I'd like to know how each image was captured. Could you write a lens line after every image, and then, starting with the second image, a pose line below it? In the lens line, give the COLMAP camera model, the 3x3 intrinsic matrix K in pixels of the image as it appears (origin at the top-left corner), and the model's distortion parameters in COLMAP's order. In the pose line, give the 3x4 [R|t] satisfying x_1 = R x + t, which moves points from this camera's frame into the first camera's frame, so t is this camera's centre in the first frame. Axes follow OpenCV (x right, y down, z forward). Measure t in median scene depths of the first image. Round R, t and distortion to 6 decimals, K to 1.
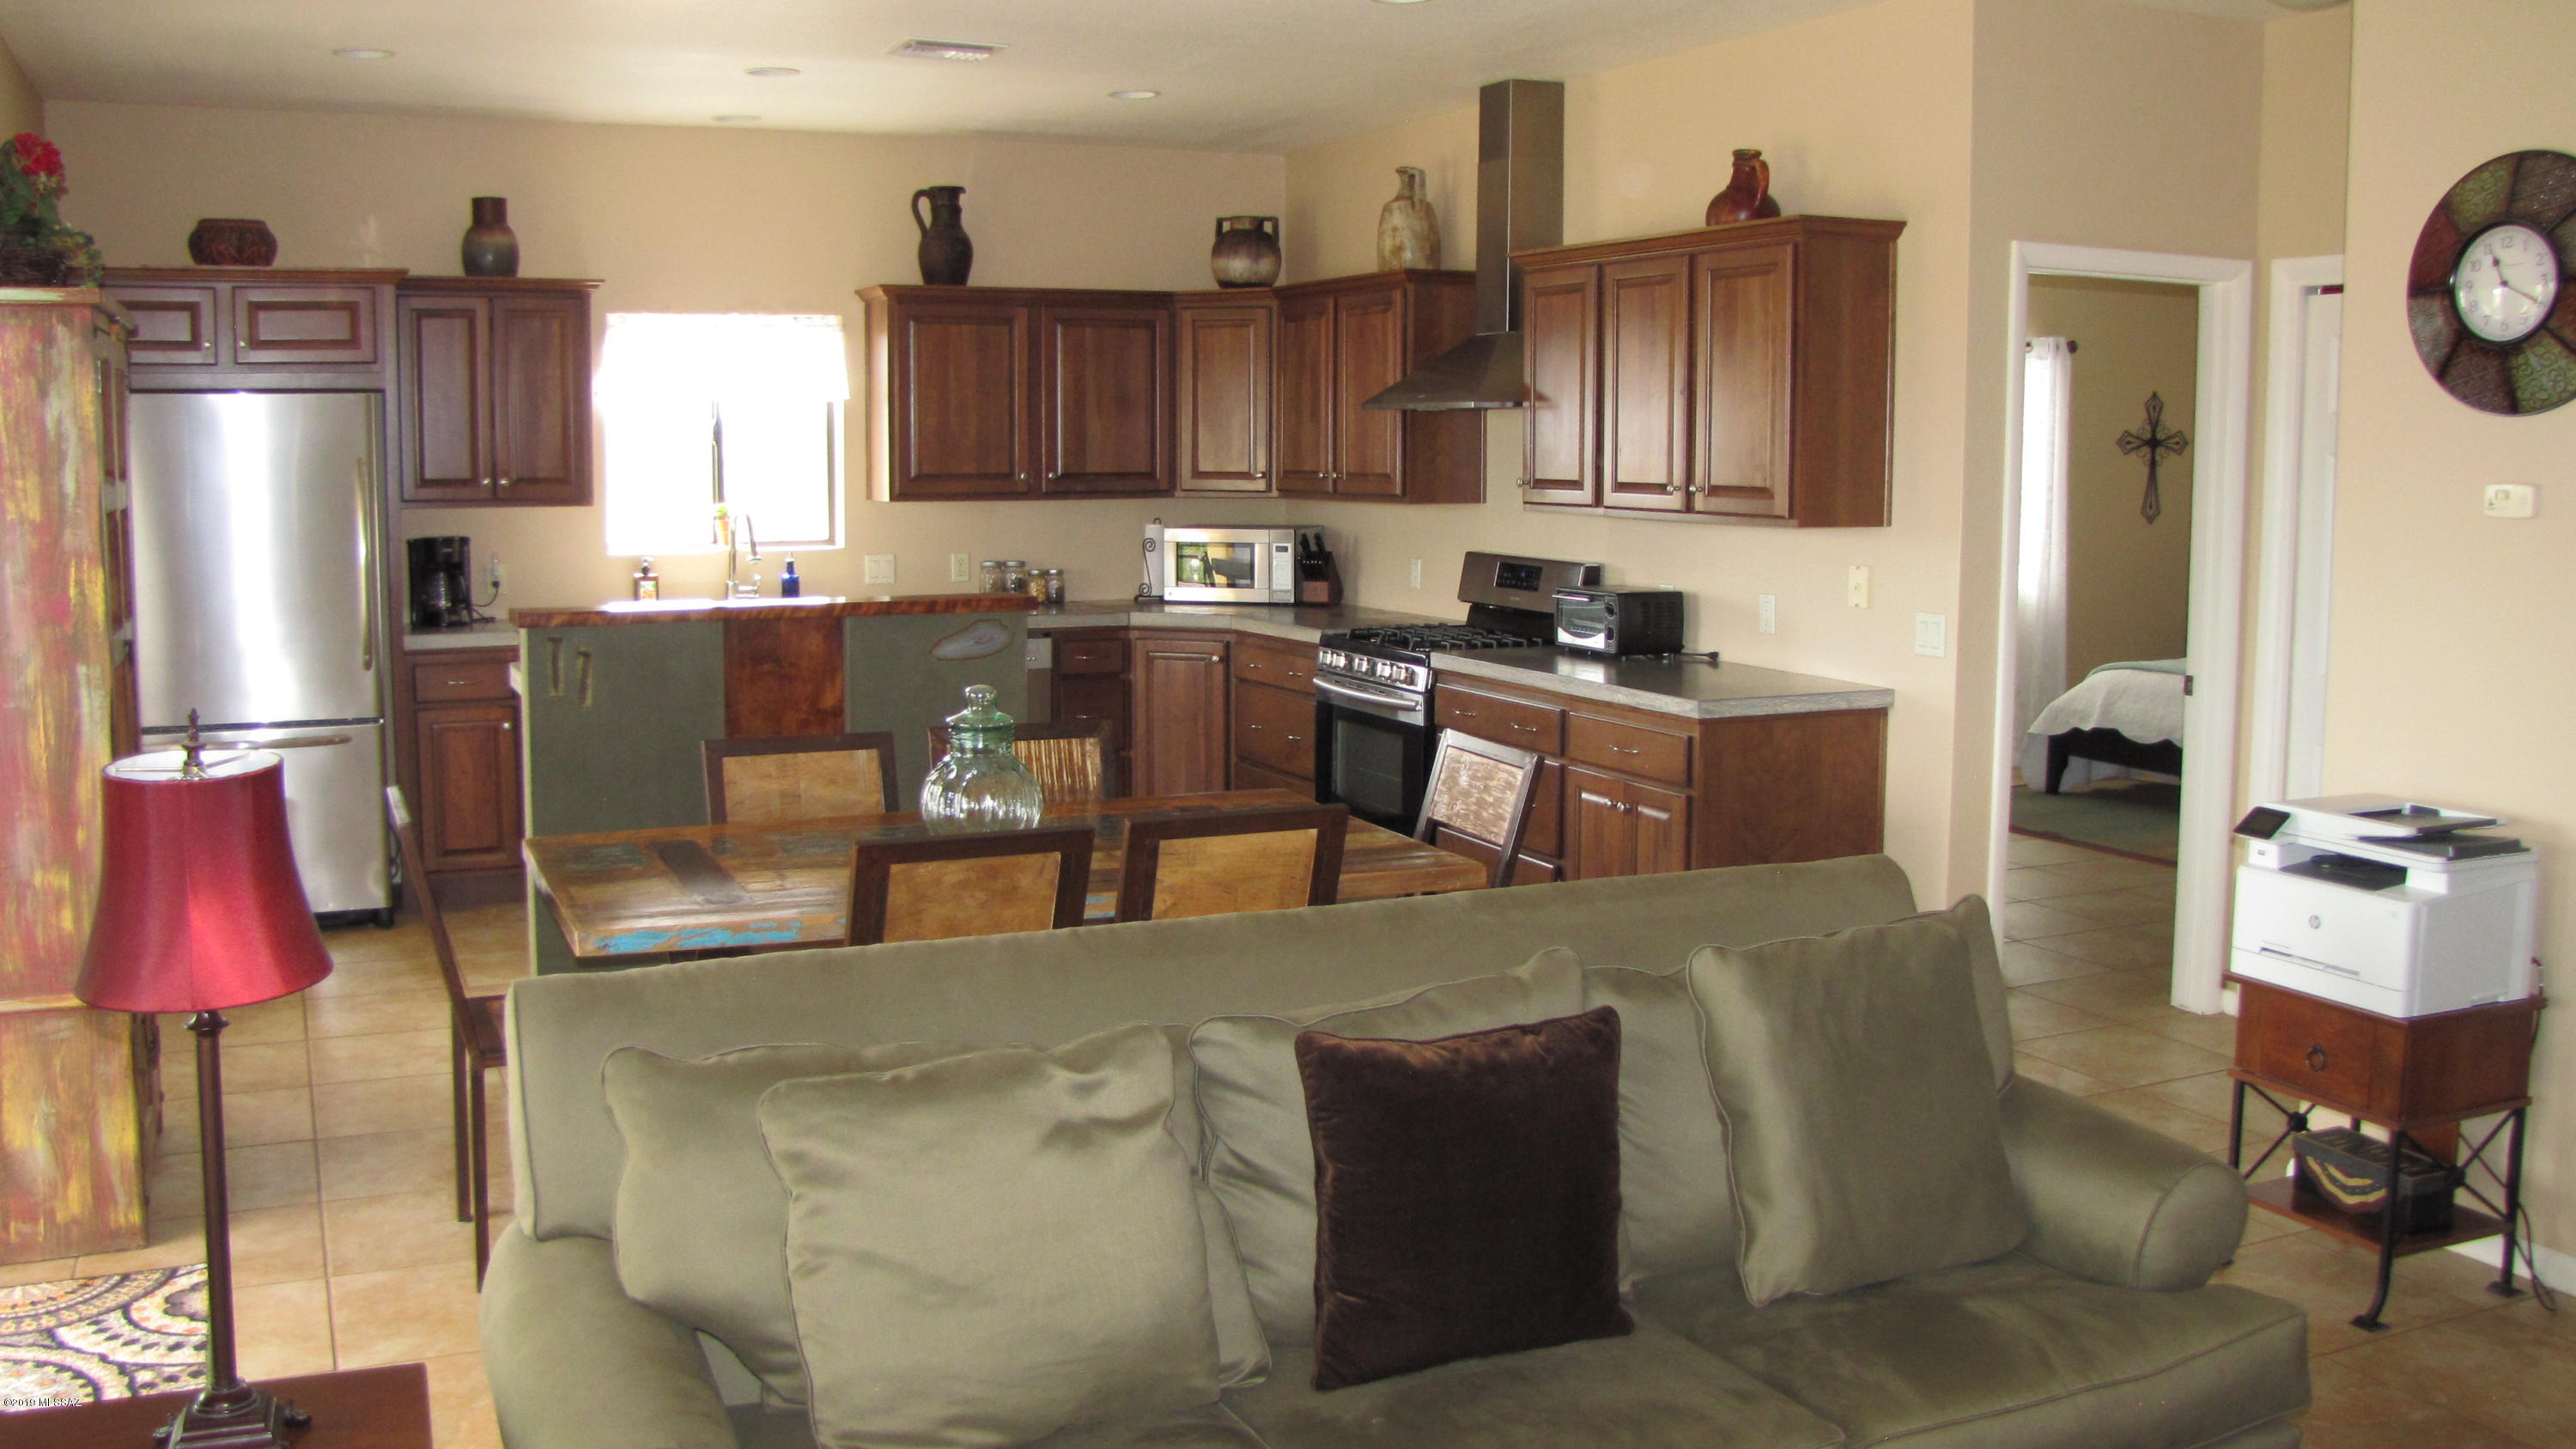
lens RADIAL K [[2289.2, 0, 1288.0], [0, 2289.2, 724.5], [0, 0, 1]] dist [-0.198161, 0.189293]
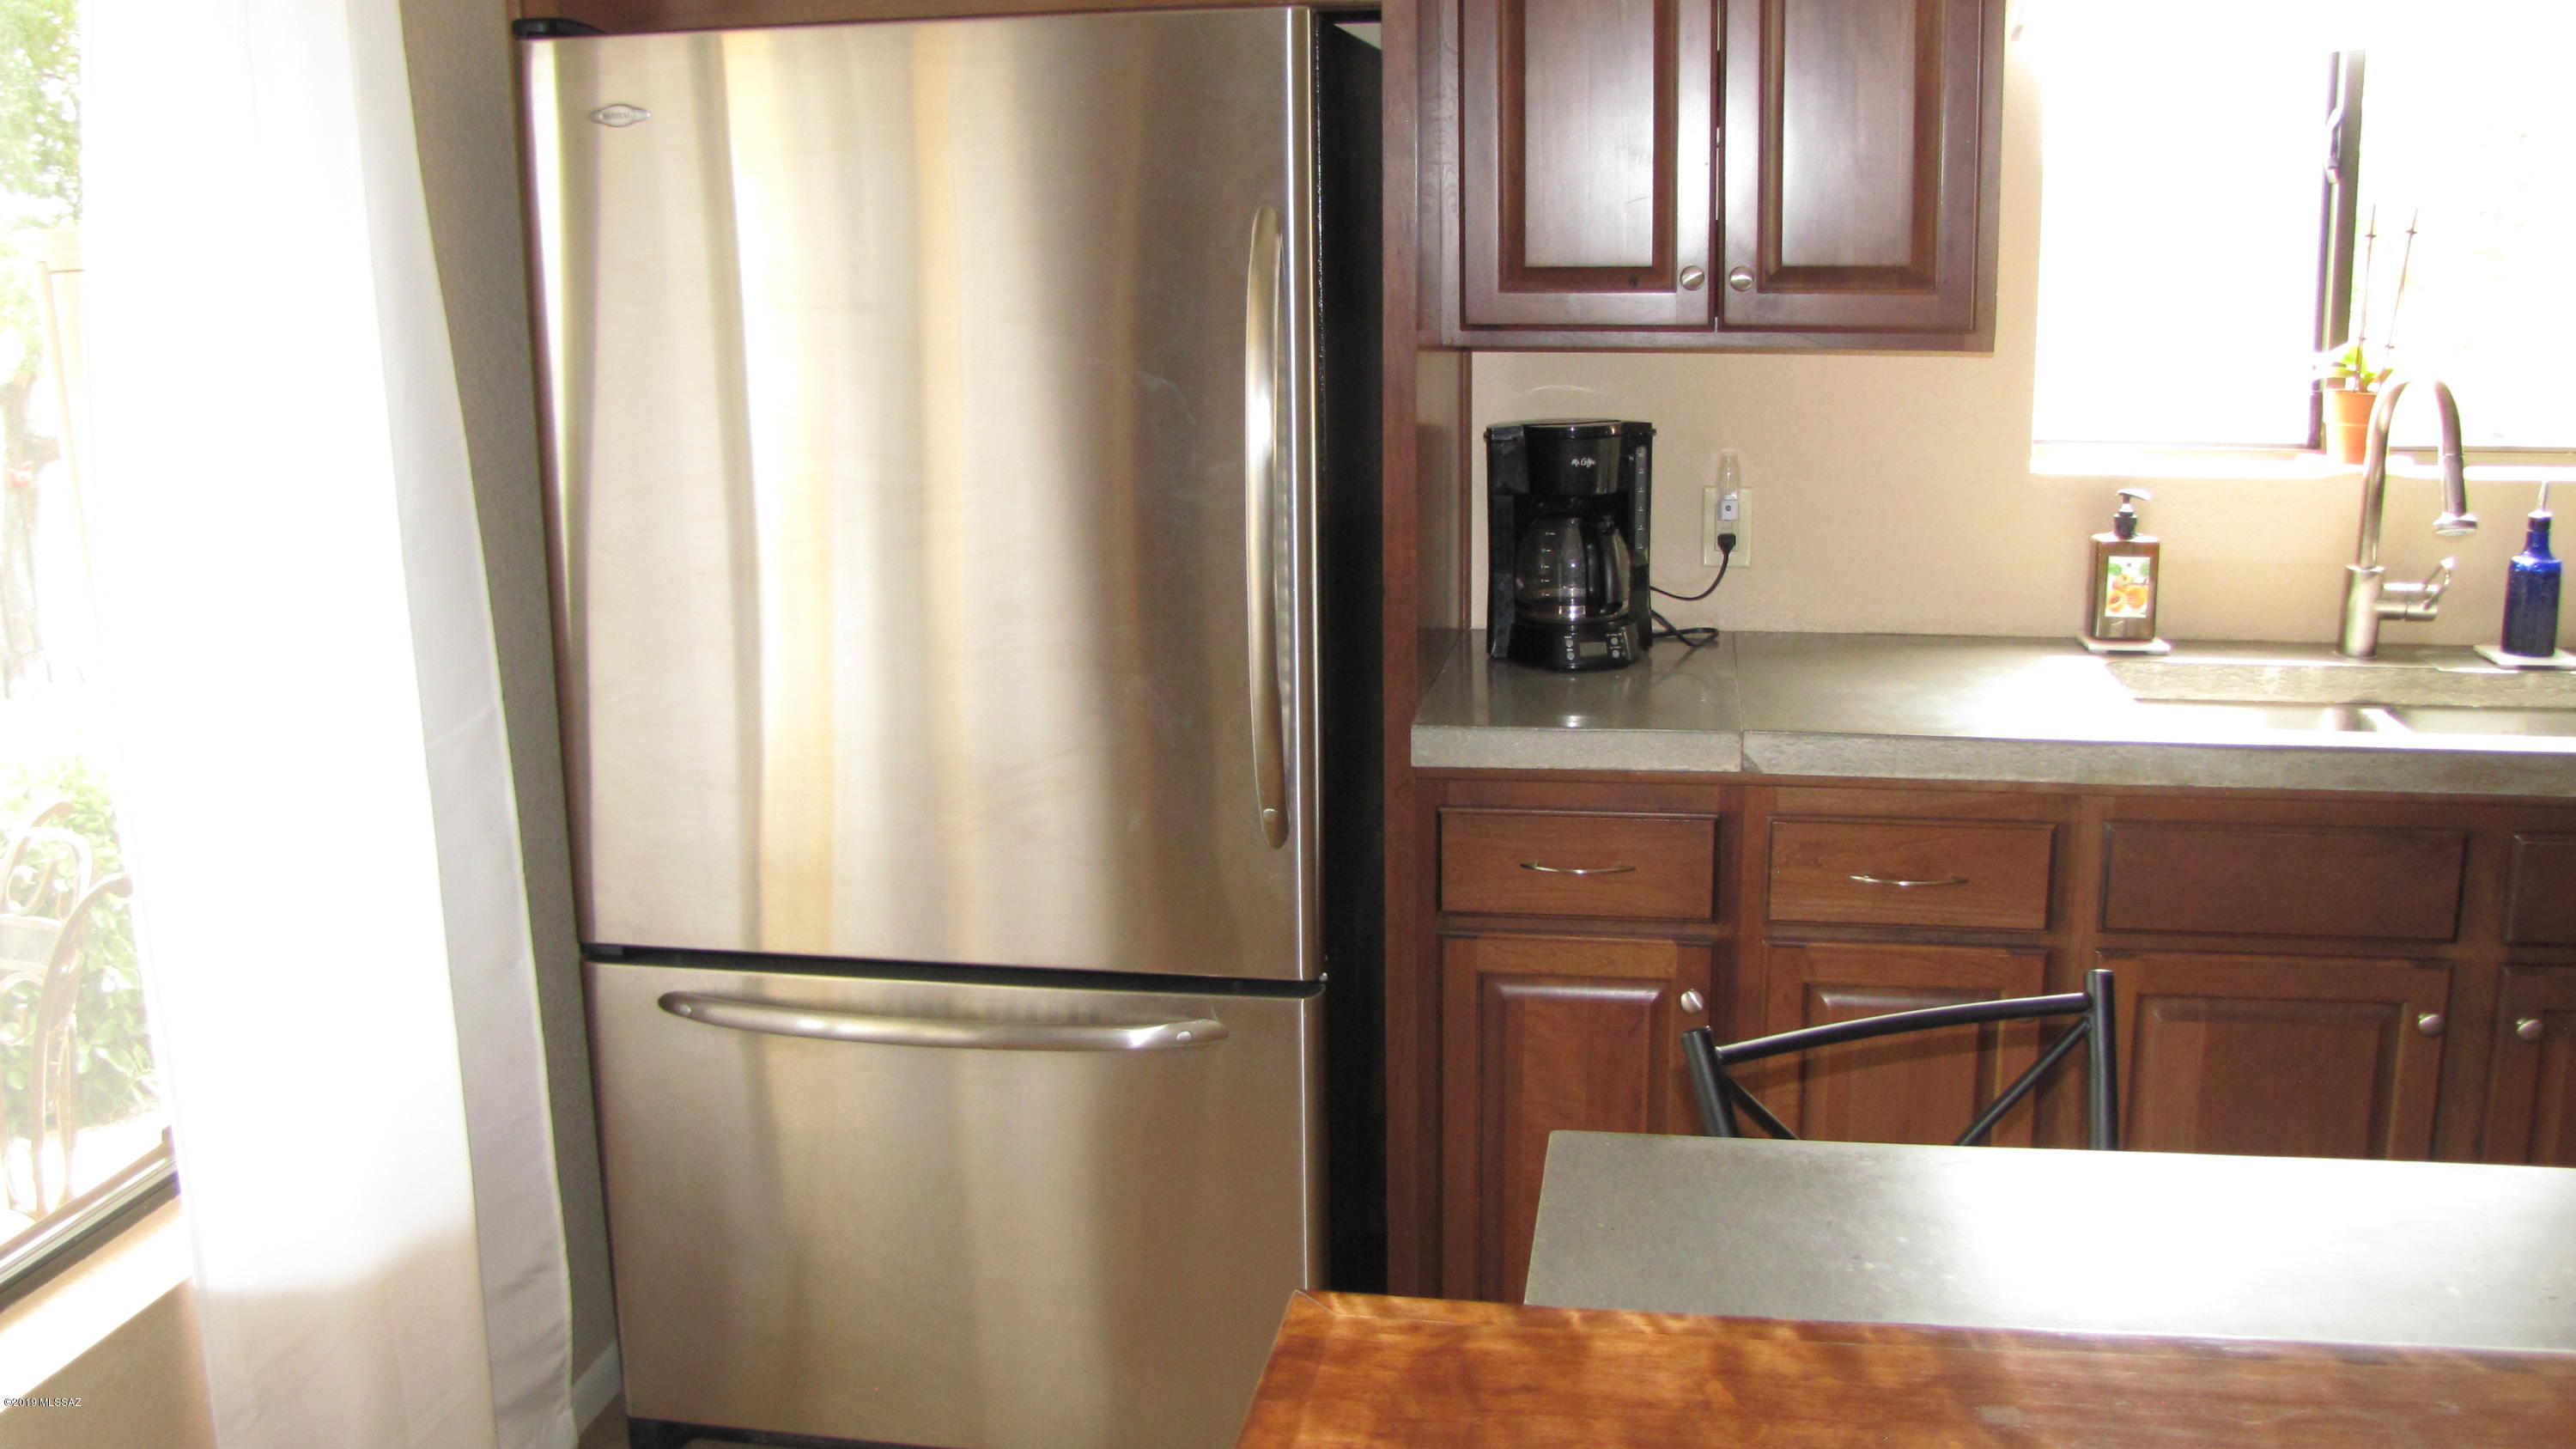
lens RADIAL K [[2289.2, 0, 1288.0], [0, 2289.2, 724.5], [0, 0, 1]] dist [-0.198161, 0.189293]
pose [[0.819912, 0.113789, -0.561067, -0.197435], [-0.049683, 0.990493, 0.128277, -0.079042], [0.570329, -0.077301, 0.817771, 0.647753]]
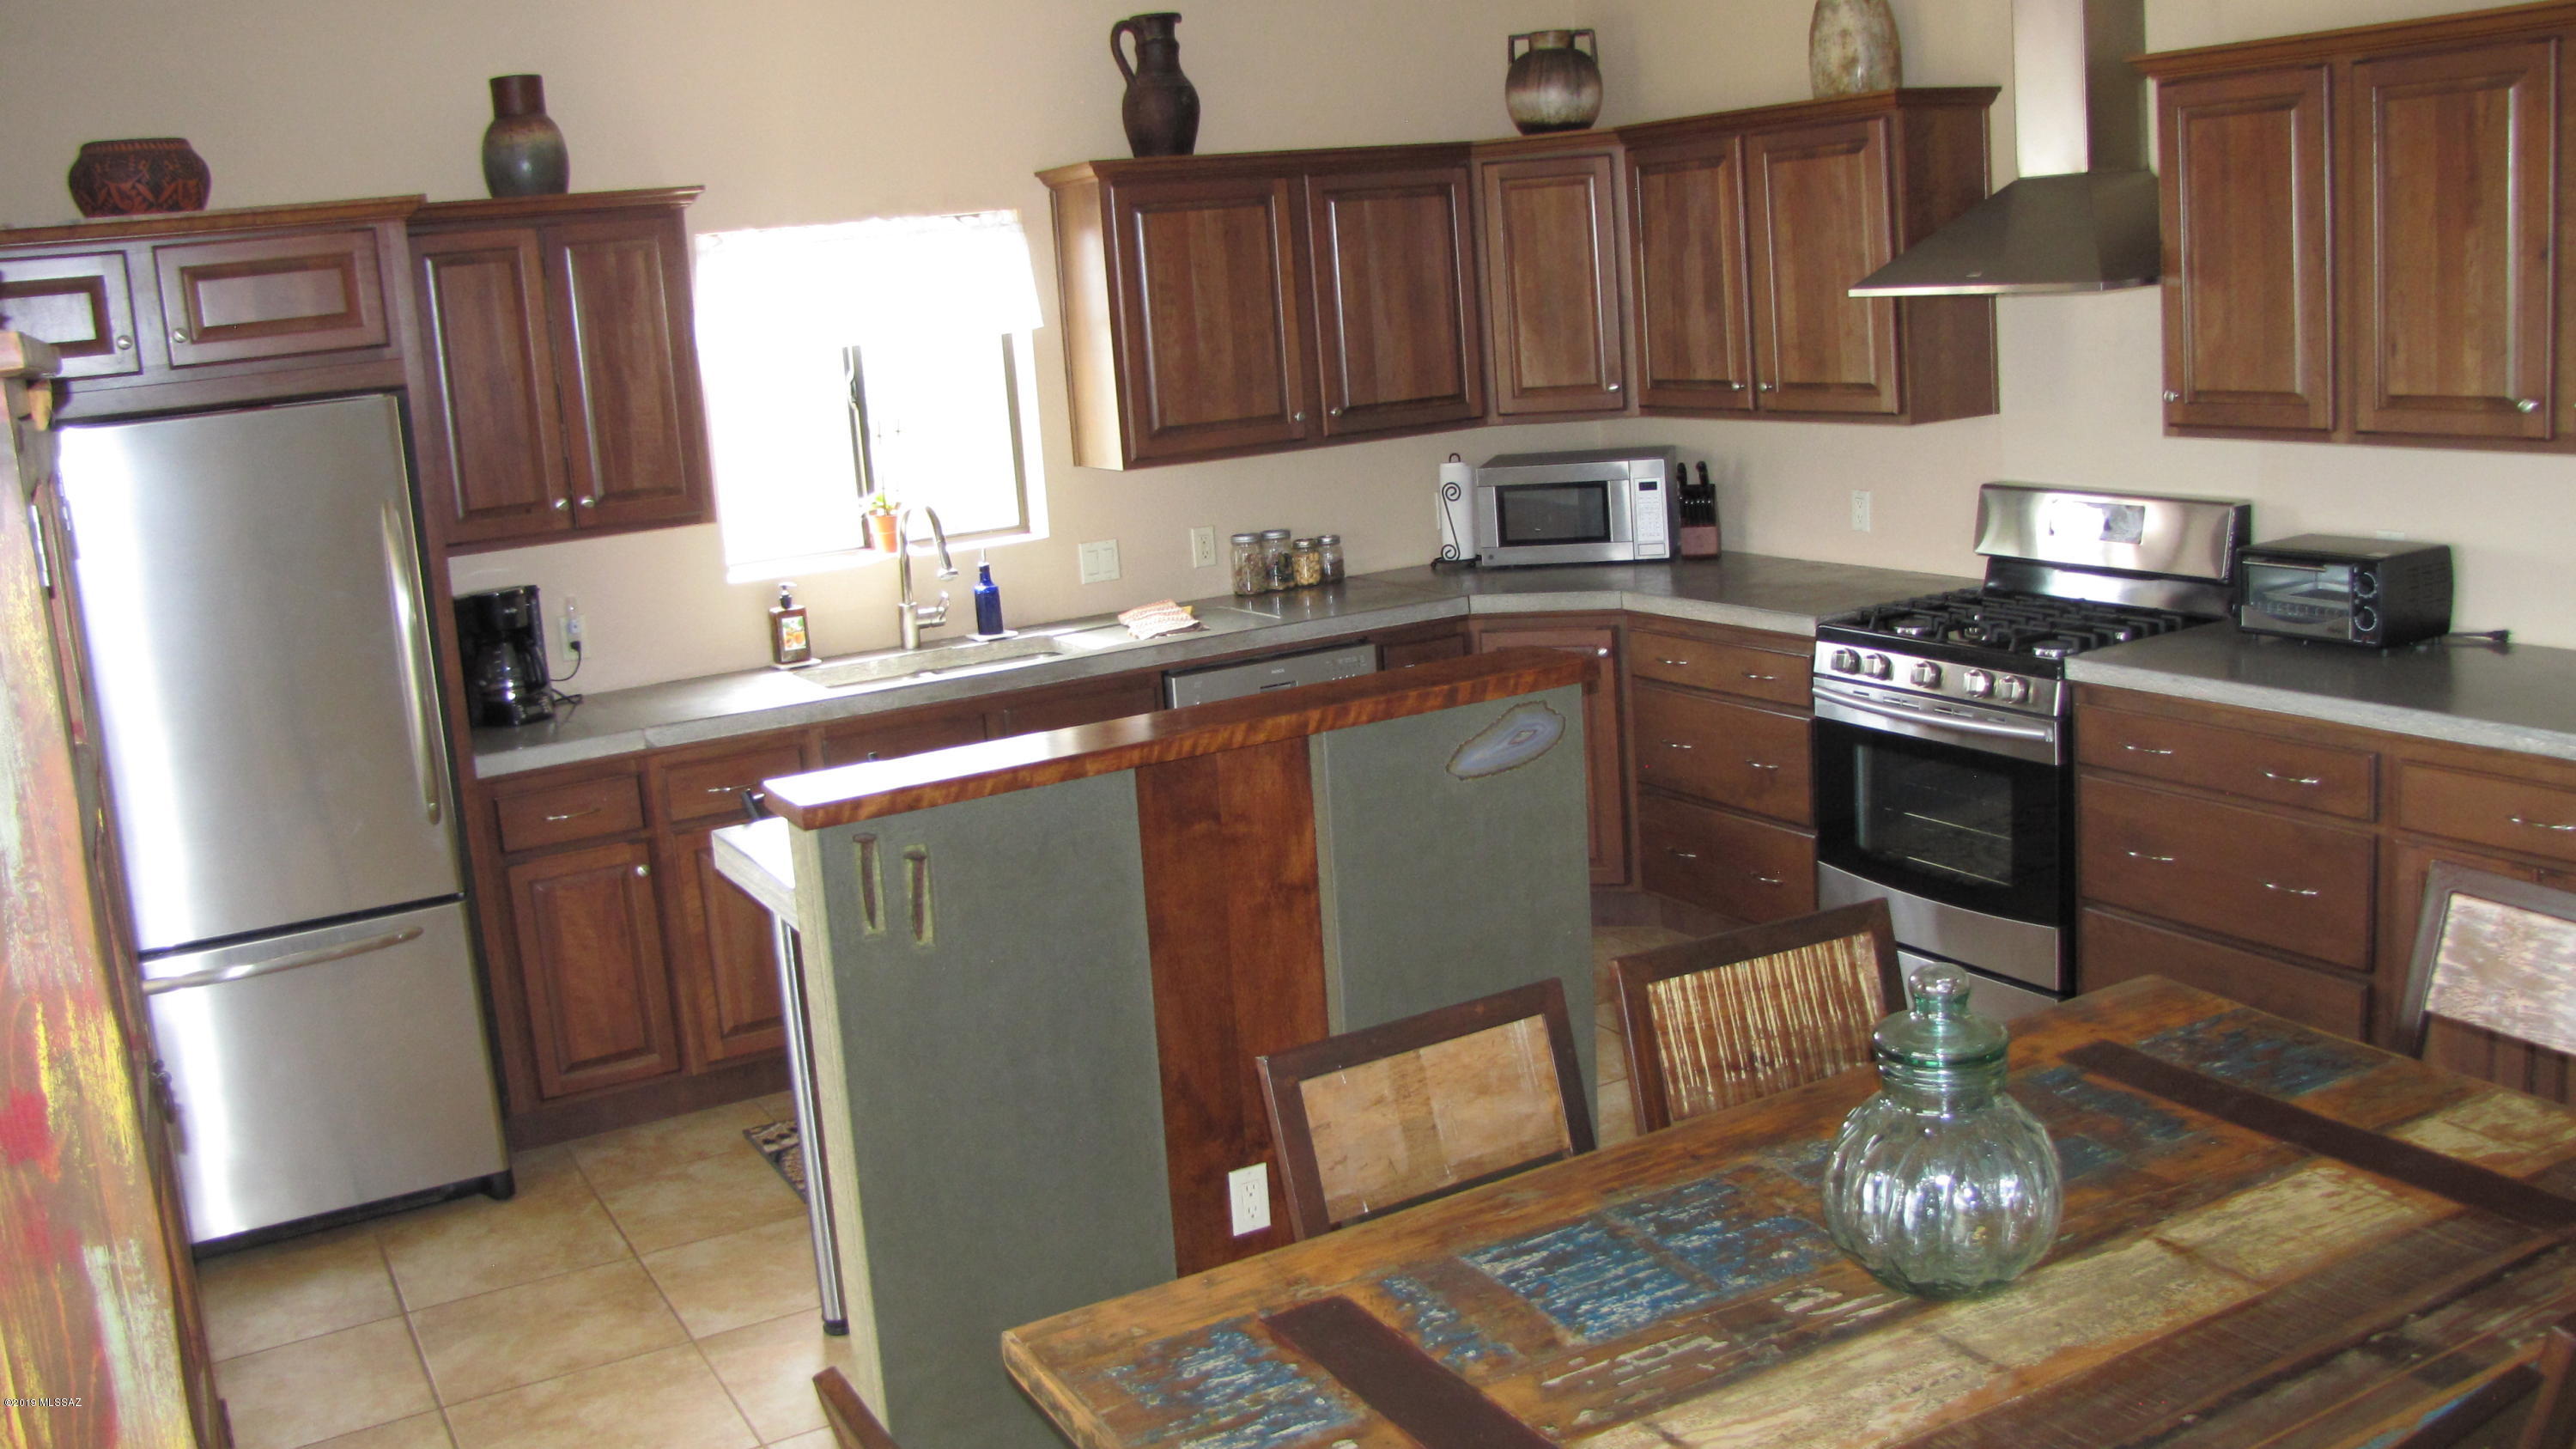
lens RADIAL K [[2289.2, 0, 1288.0], [0, 2289.2, 724.5], [0, 0, 1]] dist [-0.198161, 0.189293]
pose [[0.994434, -0.092387, 0.050652, -0.177248], [0.088569, 0.993387, 0.073056, -0.070819], [-0.057066, -0.068163, 0.996041, 0.305857]]
